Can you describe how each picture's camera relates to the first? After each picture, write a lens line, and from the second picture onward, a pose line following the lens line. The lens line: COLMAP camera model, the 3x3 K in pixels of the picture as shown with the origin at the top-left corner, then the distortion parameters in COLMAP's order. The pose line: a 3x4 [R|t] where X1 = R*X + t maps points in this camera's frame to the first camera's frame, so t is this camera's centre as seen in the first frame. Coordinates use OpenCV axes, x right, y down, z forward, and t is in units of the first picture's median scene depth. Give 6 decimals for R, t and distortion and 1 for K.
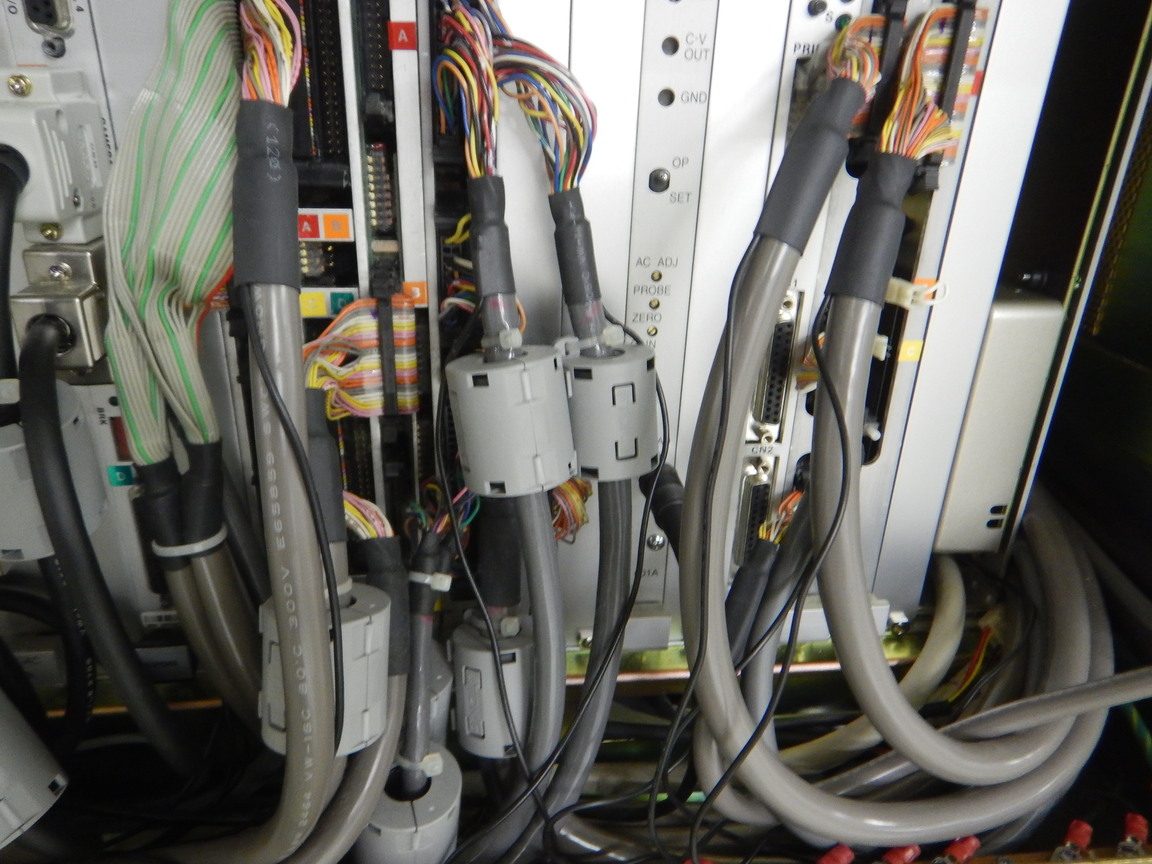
lens RADIAL K [[806.1, 0, 576.0], [0, 806.1, 432.0], [0, 0, 1]] dist [0.001895, -0.002687]
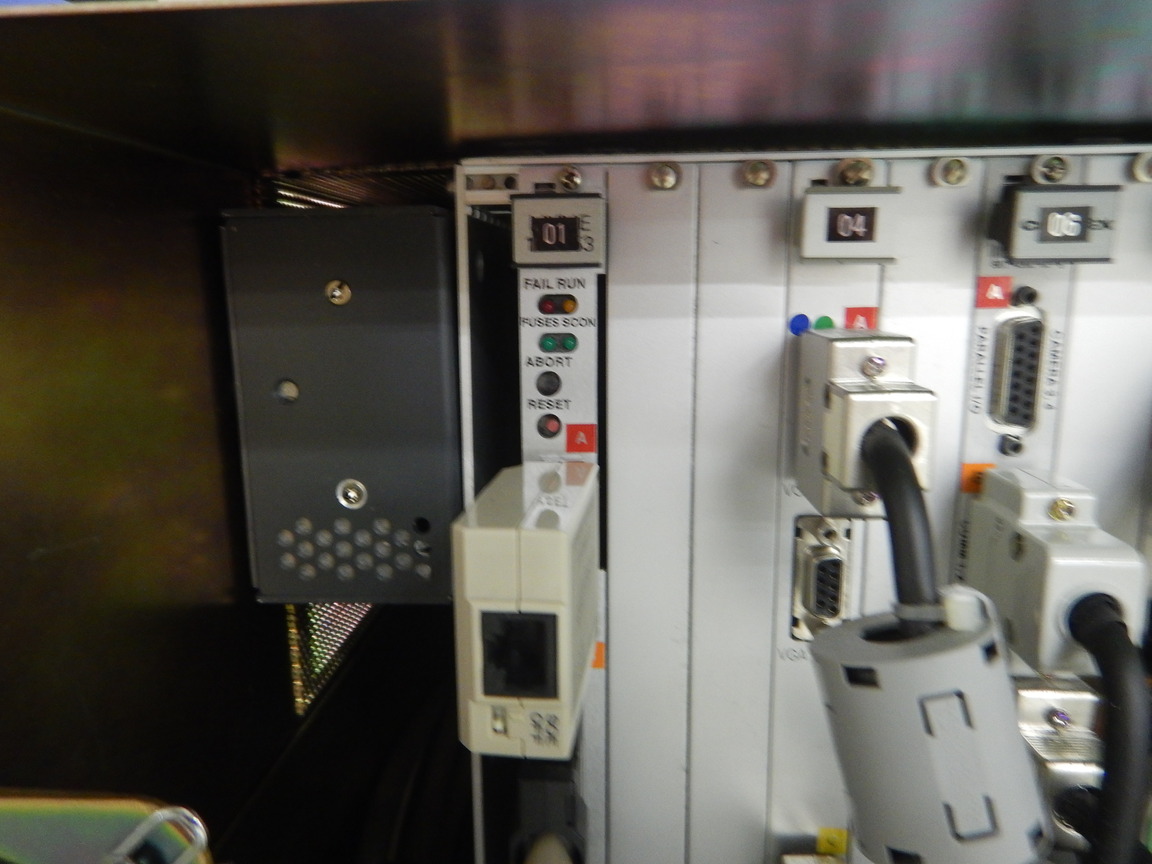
lens RADIAL K [[825.5, 0, 576.0], [0, 825.5, 432.0], [0, 0, 1]] dist [0.005601, 0.001339]
pose [[0.974762, -0.005851, -0.223170, -0.821772], [-0.050808, 0.967609, -0.247288, -0.218664], [0.217388, 0.252386, 0.942891, 0.027907]]
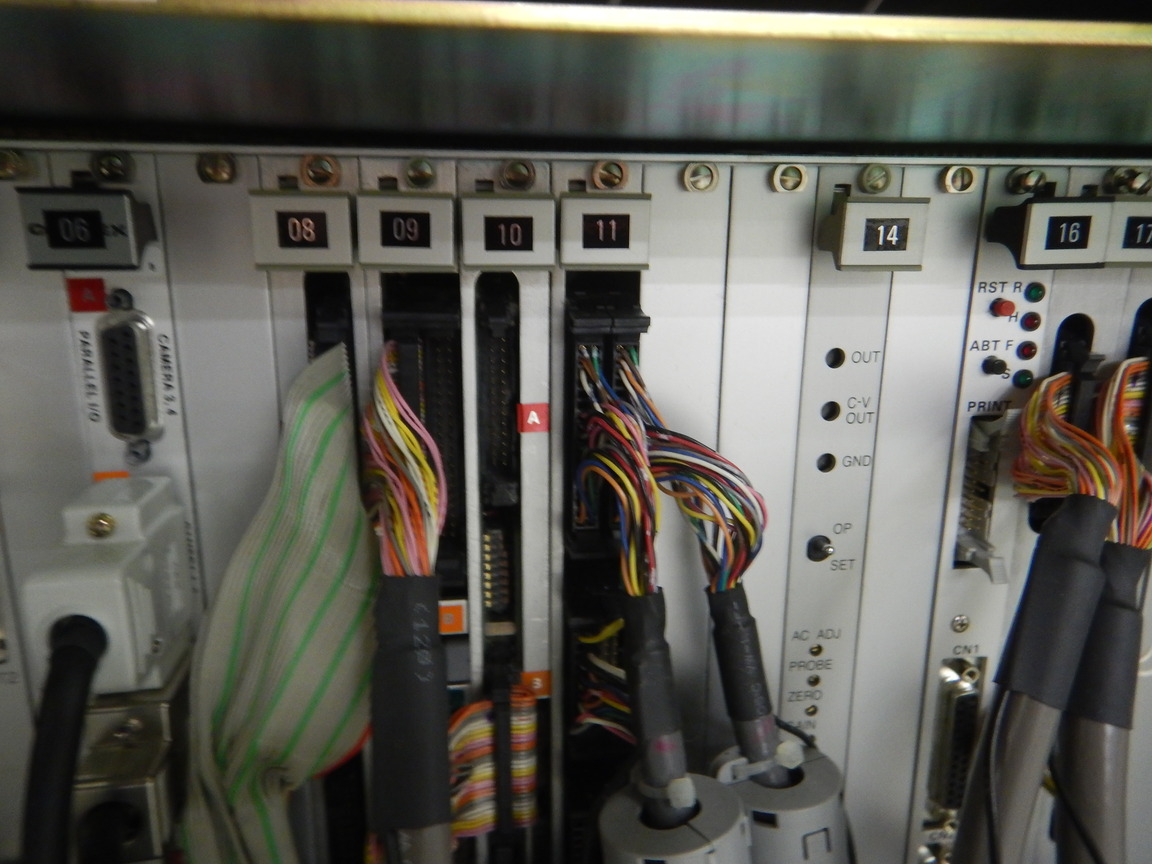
lens RADIAL K [[808.3, 0, 580.3], [0, 808.3, 434.6], [0, 0, 1]] dist [0.005476, 0.001222]
pose [[0.999532, -0.030541, 0.001999, -0.156575], [0.030375, 0.981866, -0.187127, -0.287932], [0.003752, 0.187100, 0.982334, 0.127656]]
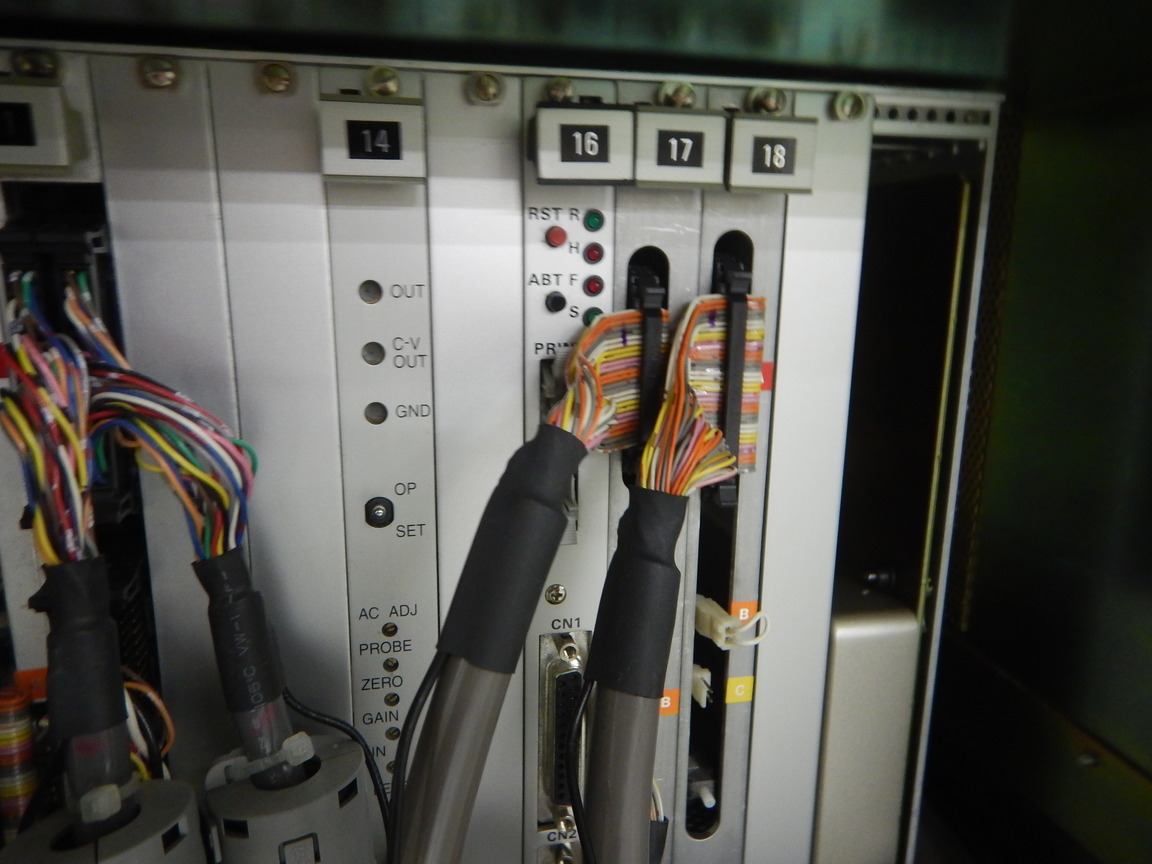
lens RADIAL K [[815.6, 0, 592.0], [0, 815.6, 428.1], [0, 0, 1]] dist [0.007610, 0.003276]
pose [[0.993349, -0.043054, 0.106792, 0.233135], [0.064318, 0.976756, -0.204479, -0.227557], [-0.095506, 0.209987, 0.973028, 0.222787]]
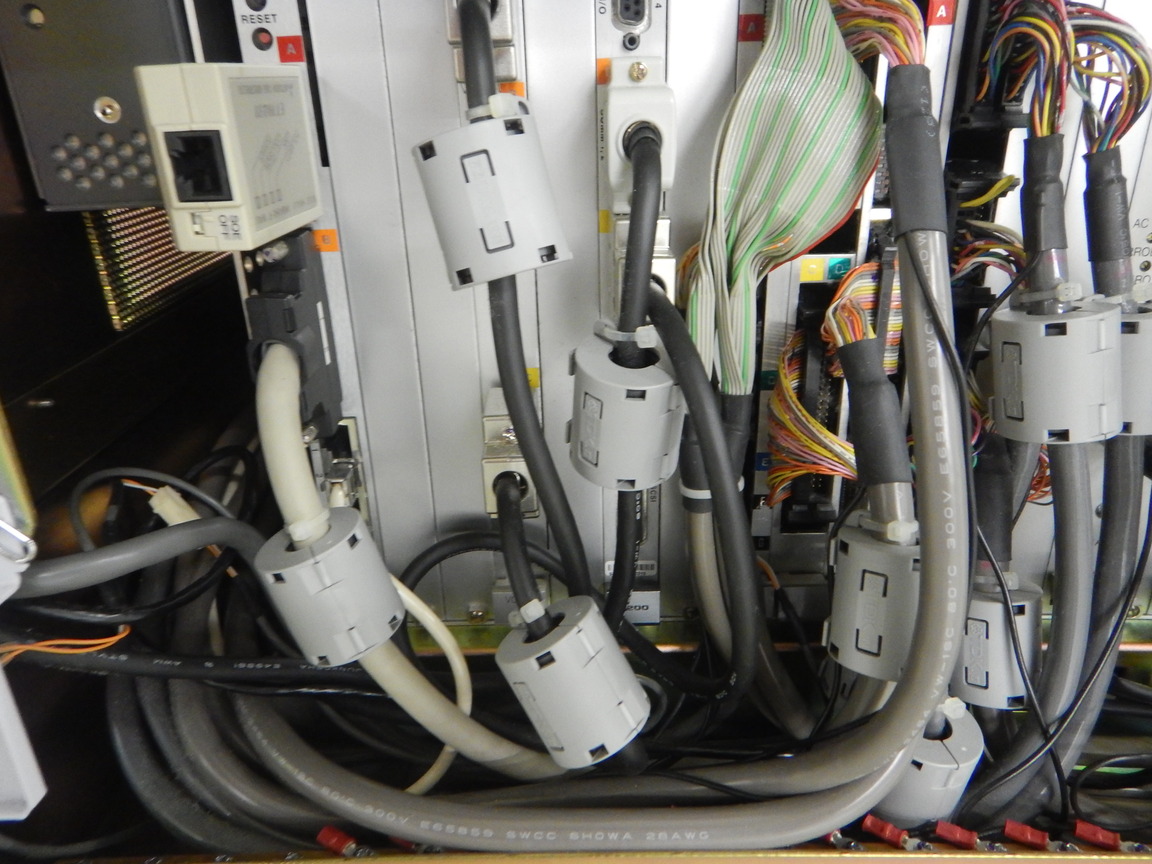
lens RADIAL K [[808.3, 0, 580.3], [0, 808.3, 434.6], [0, 0, 1]] dist [0.005476, 0.001222]
pose [[0.988822, -0.008276, -0.148874, -0.498857], [0.004978, 0.999734, -0.022512, 0.085713], [0.149020, 0.021519, 0.988600, -0.103917]]
